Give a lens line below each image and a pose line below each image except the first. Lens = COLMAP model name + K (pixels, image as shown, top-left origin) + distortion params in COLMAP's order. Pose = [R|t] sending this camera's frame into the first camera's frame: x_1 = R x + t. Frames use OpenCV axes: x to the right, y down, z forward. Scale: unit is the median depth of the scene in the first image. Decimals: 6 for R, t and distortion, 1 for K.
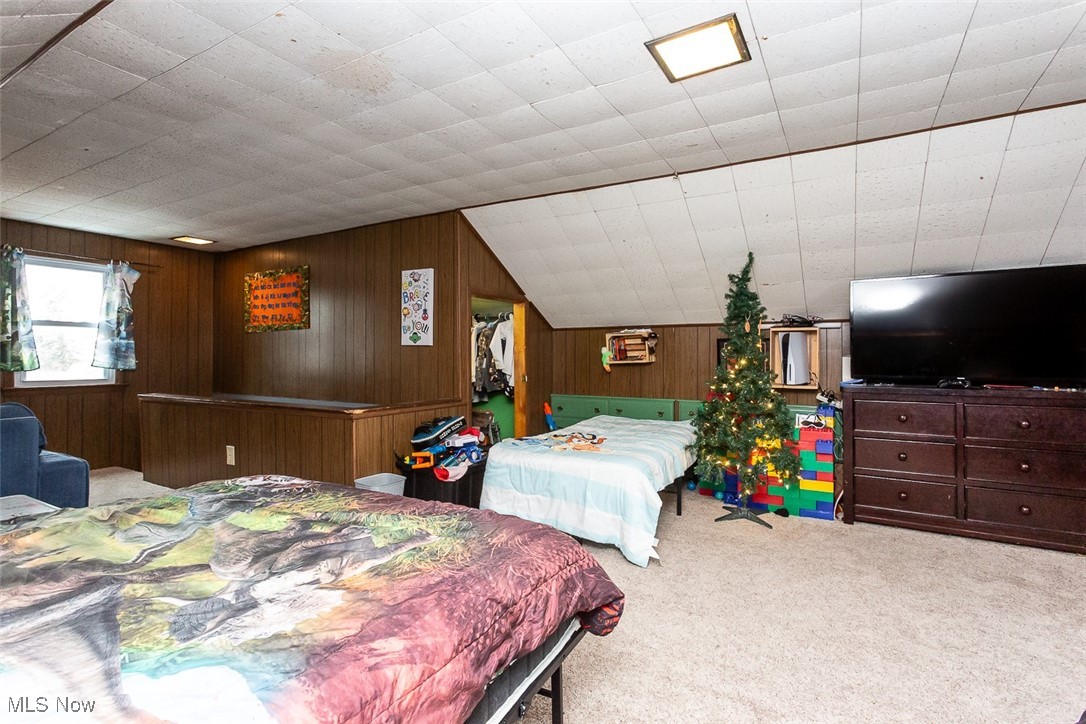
lens RADIAL K [[523.0, 0, 543.1], [0, 523.0, 357.0], [0, 0, 1]] dist [0.002049, 0.000757]
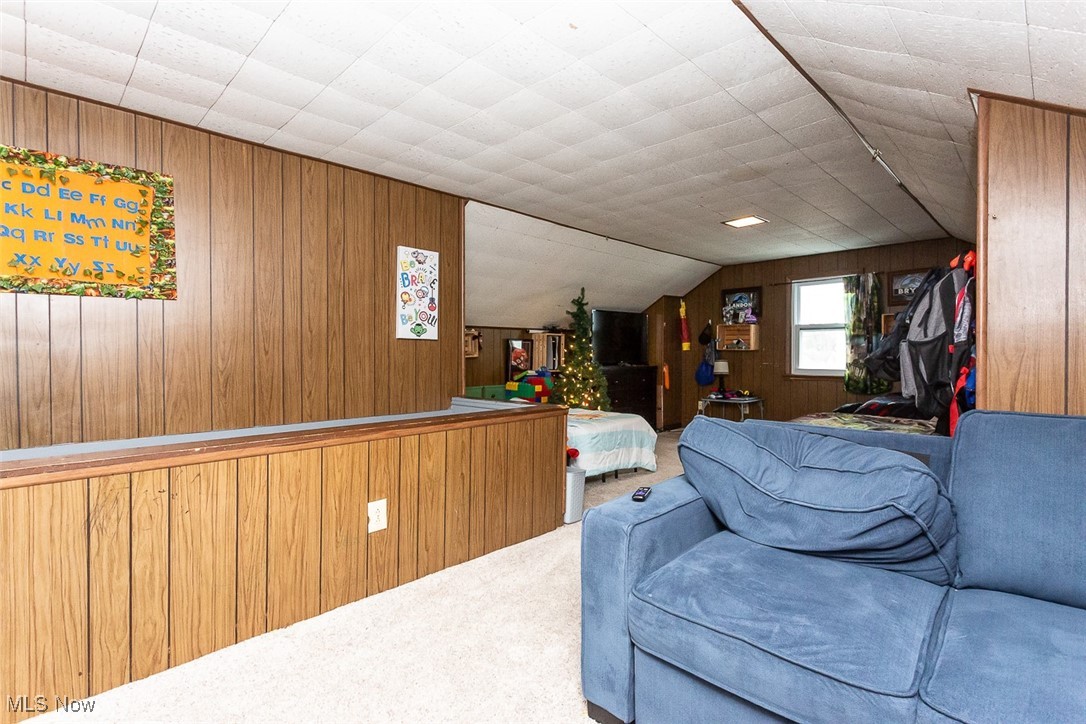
lens RADIAL K [[512.7, 0, 571.9], [0, 512.7, 361.8], [0, 0, 1]] dist [0.000258, 0.000141]
pose [[0.224802, -0.018807, 0.974223, -0.999751], [0.002956, 0.999822, 0.018619, 0.000010], [-0.974400, -0.001305, 0.224818, 0.574432]]
